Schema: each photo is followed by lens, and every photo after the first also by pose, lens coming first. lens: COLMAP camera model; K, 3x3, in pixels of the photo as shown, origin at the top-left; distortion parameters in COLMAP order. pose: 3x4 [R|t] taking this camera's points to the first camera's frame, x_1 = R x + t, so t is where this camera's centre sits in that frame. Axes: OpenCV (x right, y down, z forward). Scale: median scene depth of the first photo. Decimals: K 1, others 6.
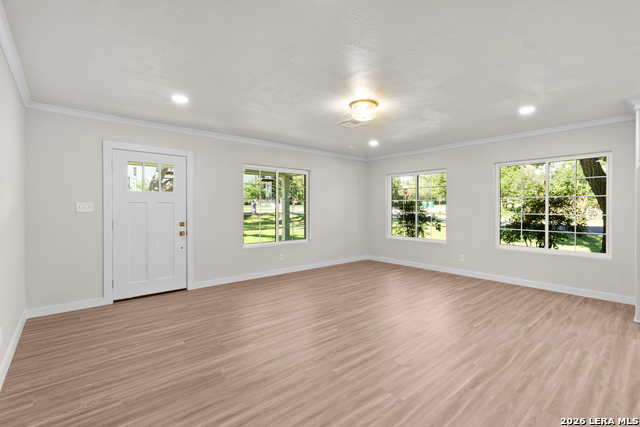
lens RADIAL K [[297.7, 0, 331.1], [0, 297.7, 209.1], [0, 0, 1]] dist [0.004937, -0.000092]
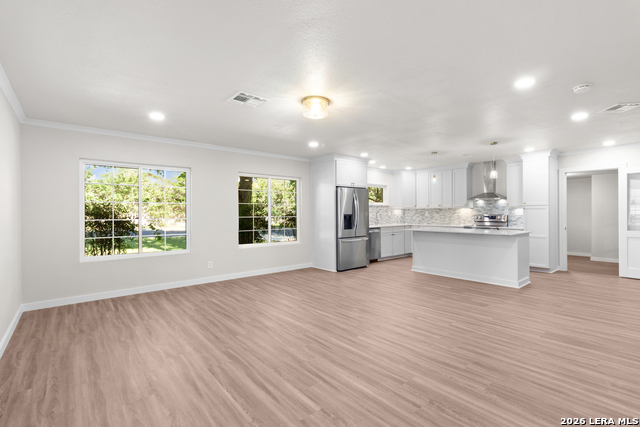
lens RADIAL K [[297.7, 0, 333.4], [0, 297.7, 212.9], [0, 0, 1]] dist [0.004937, -0.000092]
pose [[0.013050, -0.002308, 0.999912, -0.829252], [0.009153, 0.999956, 0.002189, -0.003563], [-0.999873, 0.009123, 0.013070, 0.927796]]
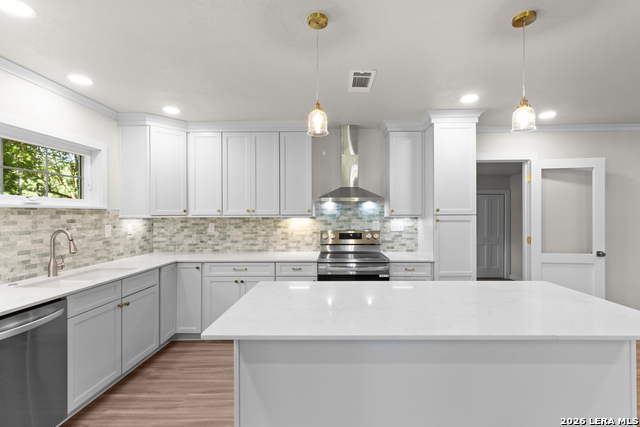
lens RADIAL K [[297.7, 0, 332.6], [0, 297.7, 212.8], [0, 0, 1]] dist [0.004937, -0.000092]
pose [[-0.737329, 0.006723, 0.675501, 0.596045], [0.006622, 0.999974, -0.002725, -0.037156], [-0.675502, 0.002464, -0.737354, 0.688729]]
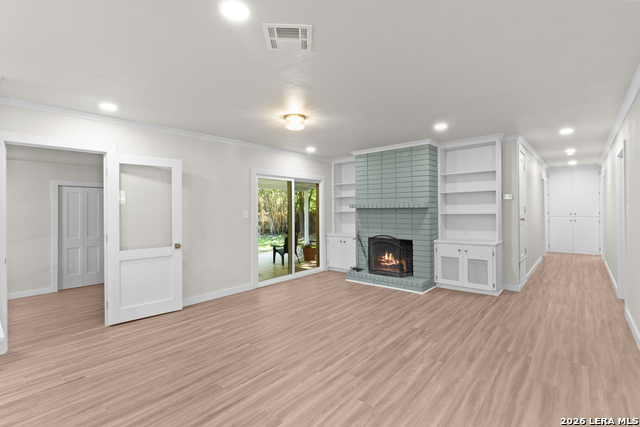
lens RADIAL K [[297.7, 0, 328.6], [0, 297.7, 207.9], [0, 0, 1]] dist [0.004937, -0.000092]
pose [[-0.989794, 0.010675, -0.142108, 0.203303], [0.010532, 0.999943, 0.001756, -0.033671], [0.142118, 0.000241, -0.989850, 0.517618]]
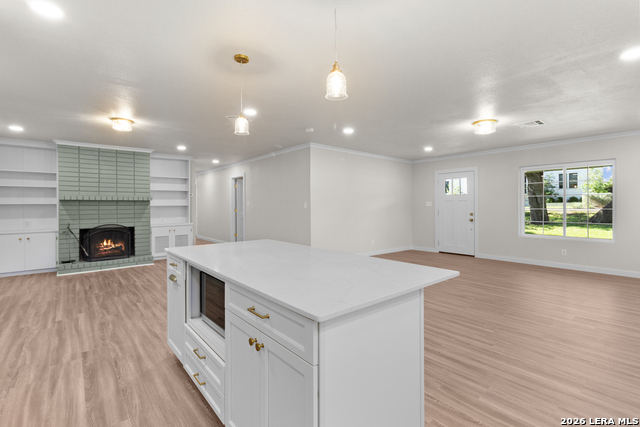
lens RADIAL K [[297.7, 0, 330.0], [0, 297.7, 209.5], [0, 0, 1]] dist [0.004937, -0.000092]
pose [[-0.010224, 0.014284, -0.999846, 1.385307], [0.001399, 0.999897, 0.014270, 0.002164], [0.999947, -0.001253, -0.010243, 0.346887]]
